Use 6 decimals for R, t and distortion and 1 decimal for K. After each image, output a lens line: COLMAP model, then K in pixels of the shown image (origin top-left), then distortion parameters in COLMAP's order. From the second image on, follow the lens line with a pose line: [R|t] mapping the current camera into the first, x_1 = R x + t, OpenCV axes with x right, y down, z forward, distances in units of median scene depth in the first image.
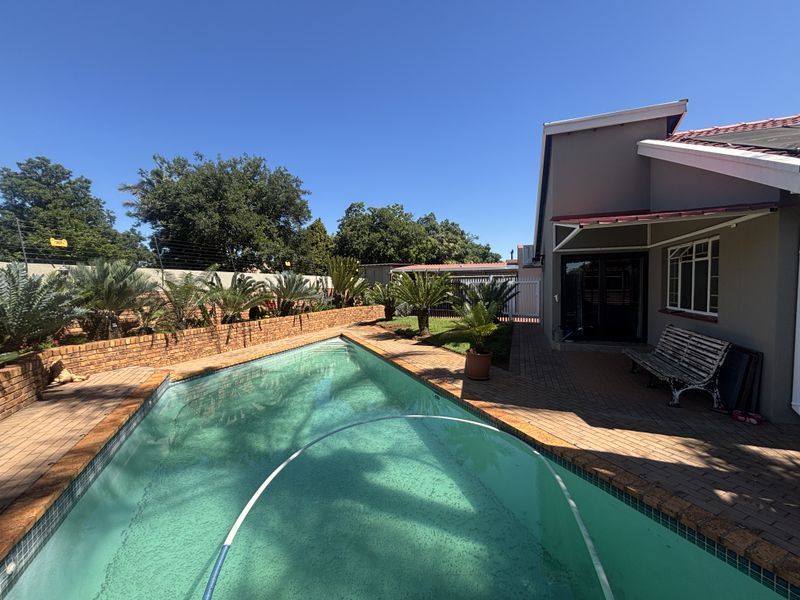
lens RADIAL K [[321.7, 0, 398.8], [0, 321.7, 297.8], [0, 0, 1]] dist [0.001828, 0.000168]
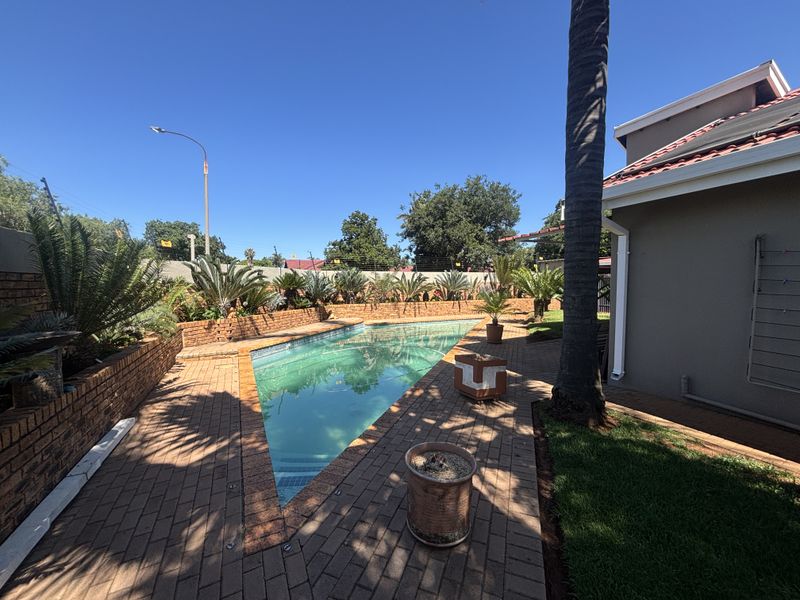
lens RADIAL K [[321.7, 0, 400.2], [0, 321.7, 301.0], [0, 0, 1]] dist [0.001828, 0.000168]
pose [[0.711489, 0.044656, -0.701276, 0.440650], [-0.028423, 0.998991, 0.034777, 0.010955], [0.702122, -0.004812, 0.712041, -0.161990]]
